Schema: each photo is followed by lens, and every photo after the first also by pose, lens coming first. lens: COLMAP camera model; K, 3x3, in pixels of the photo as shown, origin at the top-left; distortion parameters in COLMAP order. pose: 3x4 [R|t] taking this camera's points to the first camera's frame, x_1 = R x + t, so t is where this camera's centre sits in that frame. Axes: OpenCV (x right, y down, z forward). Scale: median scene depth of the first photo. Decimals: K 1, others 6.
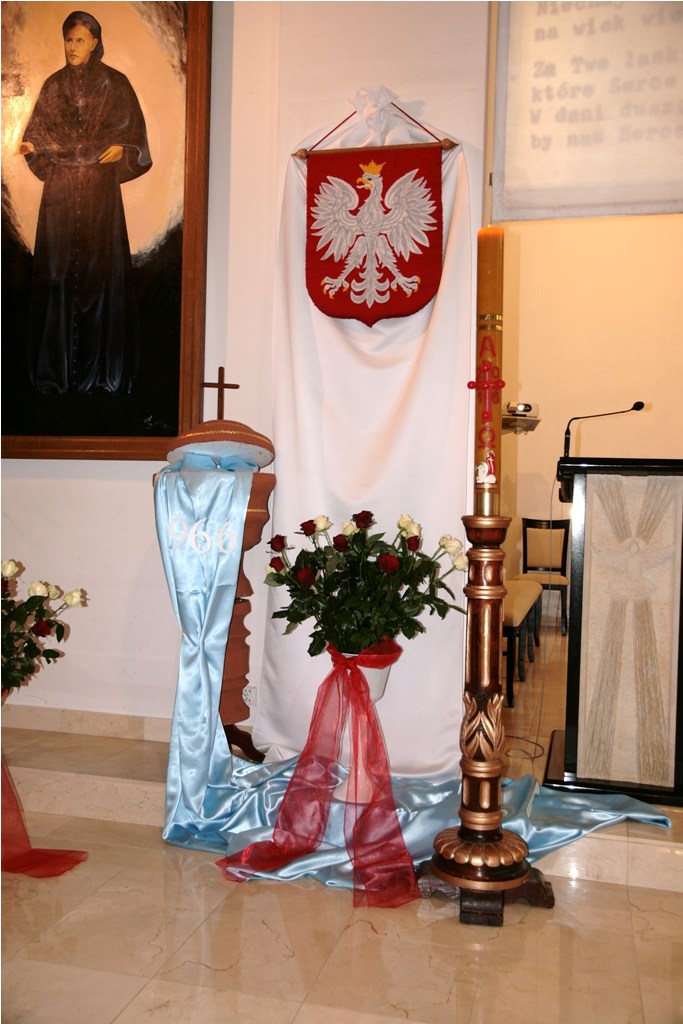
lens RADIAL K [[999.4, 0, 340.6], [0, 999.4, 514.4], [0, 0, 1]] dist [0.055976, 0.000000]
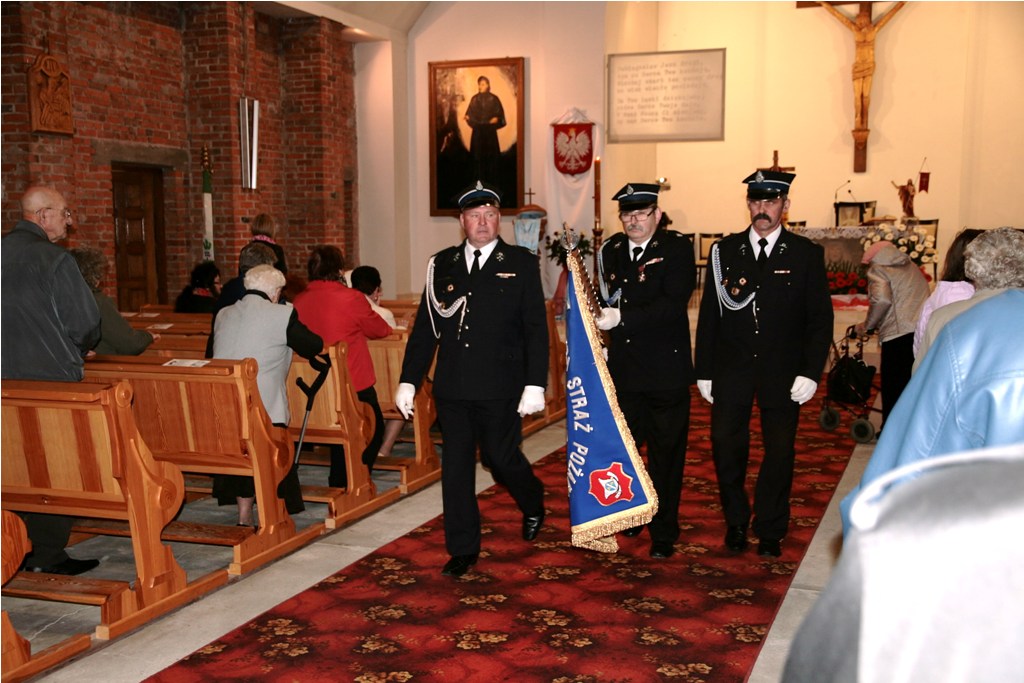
lens RADIAL K [[1229.7, 0, 510.2], [0, 1229.7, 341.4], [0, 0, 1]] dist [0.130141, 0.000000]
pose [[0.994683, -0.023004, -0.100386, 0.230989], [0.030524, 0.996788, 0.074034, 0.062939], [0.098360, -0.076705, 0.992190, -3.337451]]
